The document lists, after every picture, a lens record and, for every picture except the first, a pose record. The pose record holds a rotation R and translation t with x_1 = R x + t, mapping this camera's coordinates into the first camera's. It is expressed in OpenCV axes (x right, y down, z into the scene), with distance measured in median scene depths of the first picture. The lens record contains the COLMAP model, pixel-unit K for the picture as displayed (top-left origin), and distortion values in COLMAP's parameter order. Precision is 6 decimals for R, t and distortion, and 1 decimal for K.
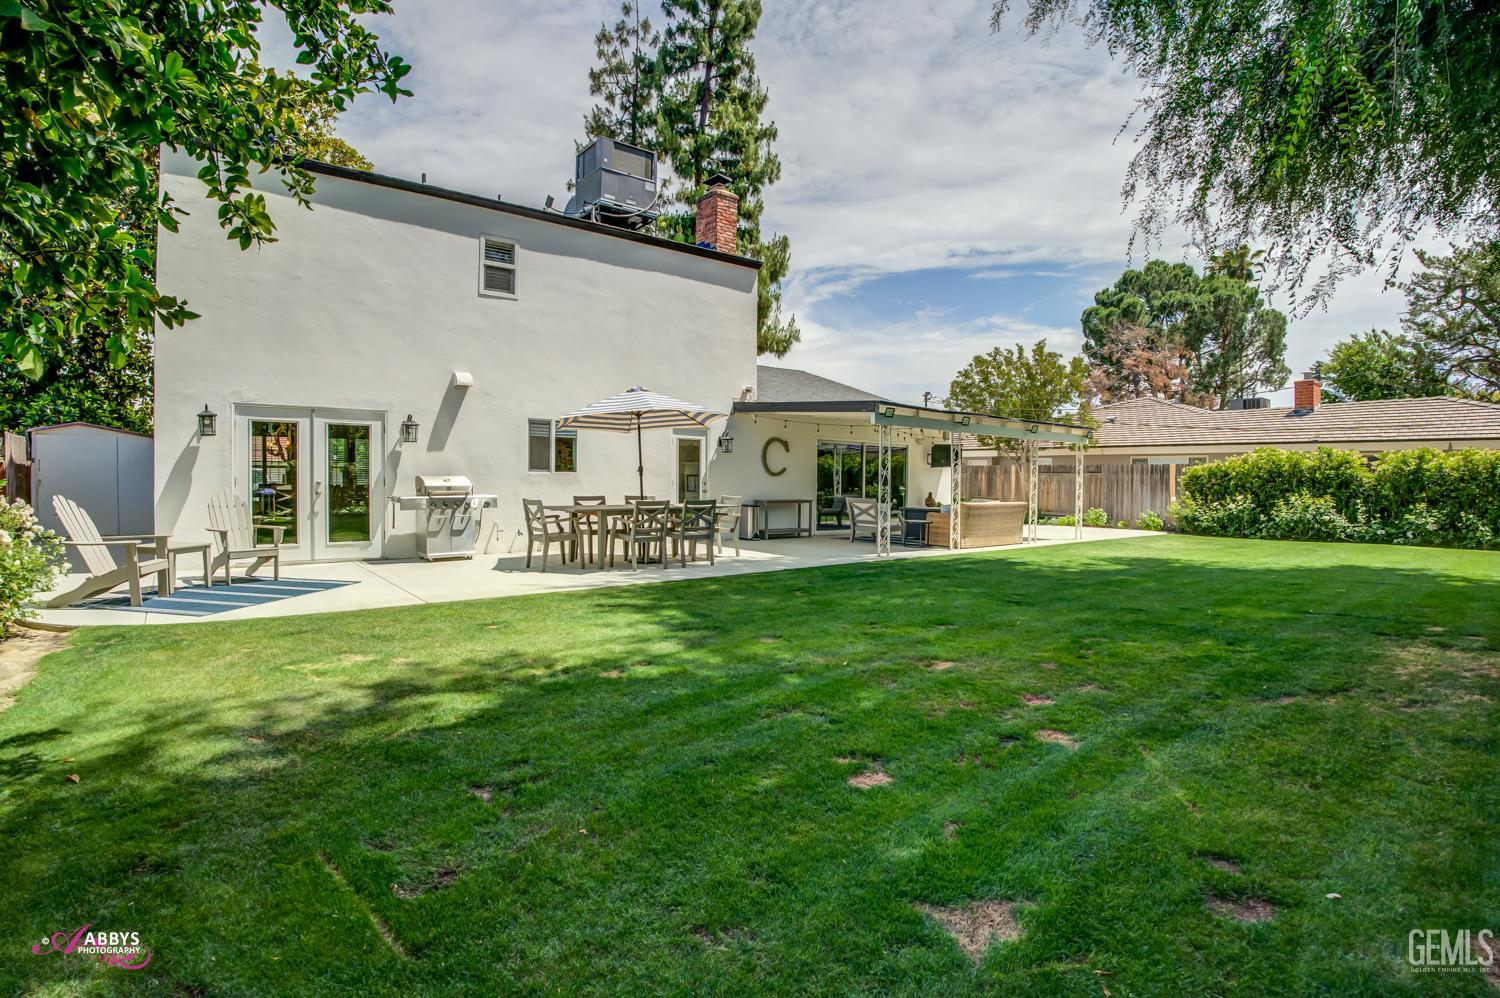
lens RADIAL K [[738.1, 0, 750.0], [0, 738.1, 499.0], [0, 0, 1]] dist [-0.095987, 0.016392]
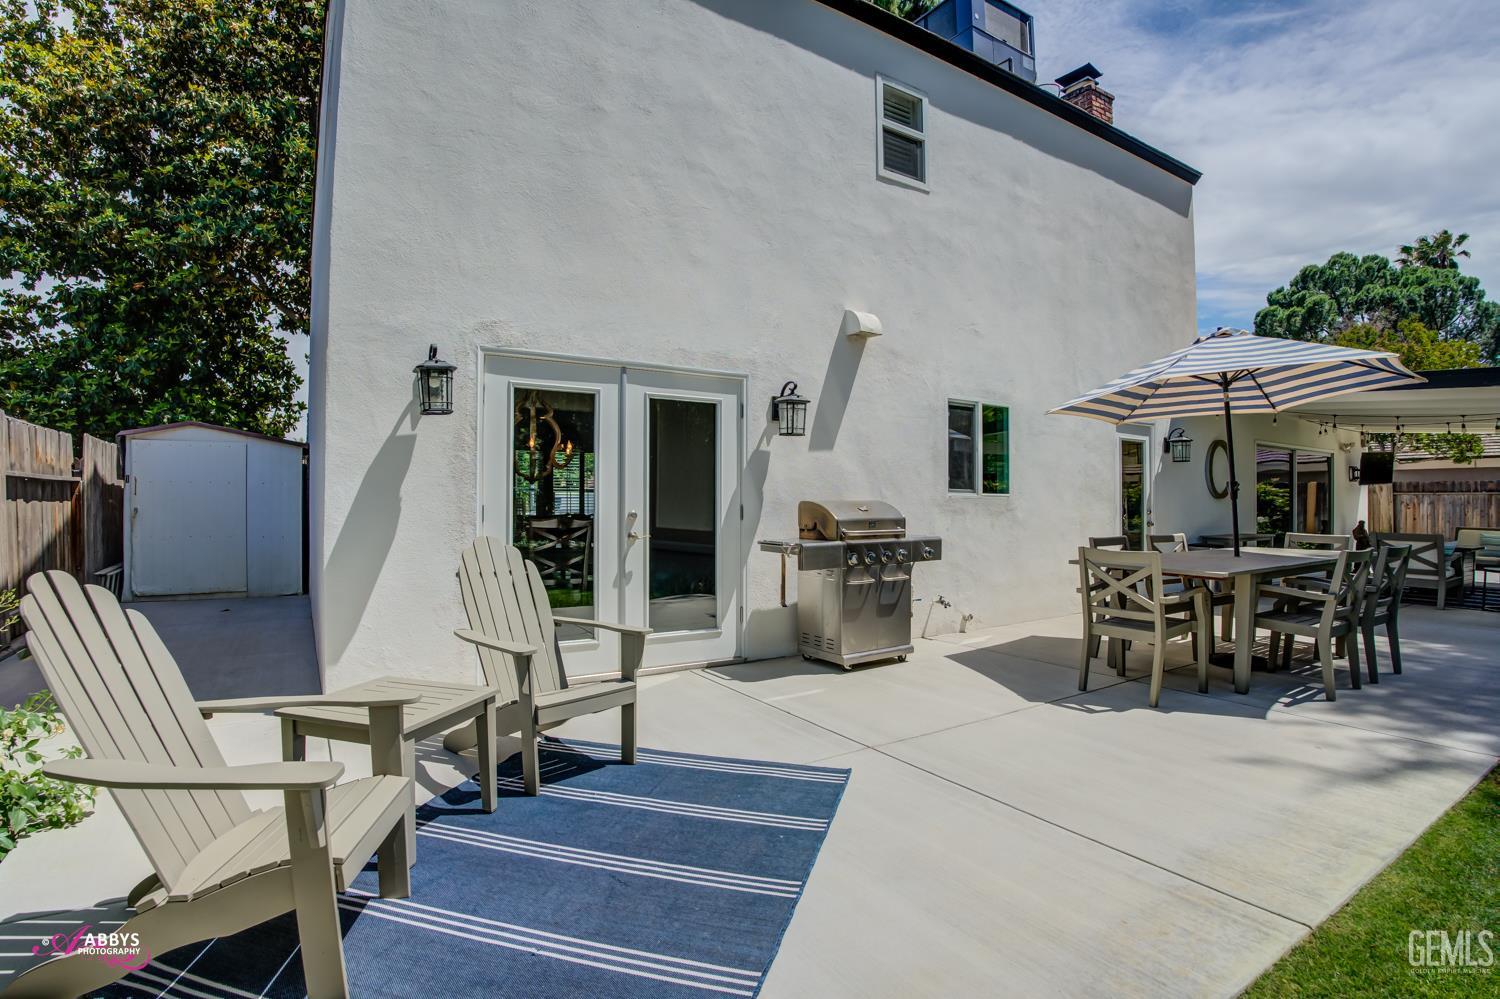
lens RADIAL K [[738.1, 0, 750.0], [0, 738.1, 499.5], [0, 0, 1]] dist [-0.095987, 0.016392]
pose [[0.992394, -0.006325, -0.122941, -0.389538], [0.002391, 0.999481, -0.032120, -0.014139], [0.123081, 0.031582, 0.991894, 0.423311]]
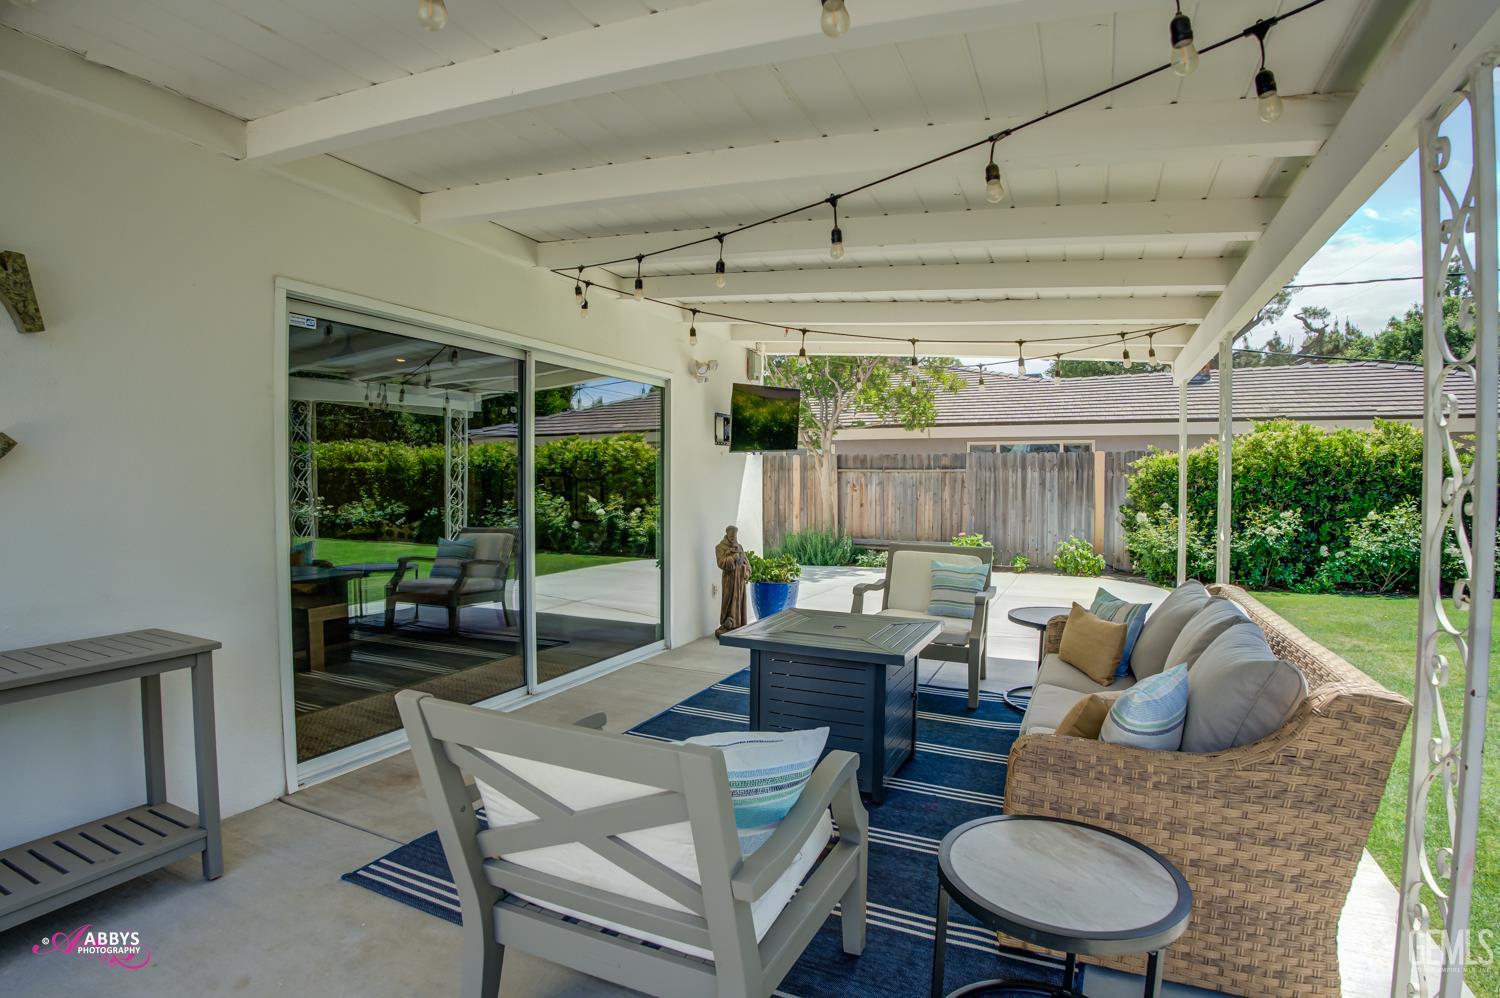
lens RADIAL K [[738.1, 0, 750.0], [0, 738.1, 499.0], [0, 0, 1]] dist [-0.095987, 0.016392]
pose [[0.896476, -0.018206, 0.442717, 0.156295], [0.017274, 0.999832, 0.006138, -0.035329], [-0.442755, 0.002145, 0.896640, 1.064611]]
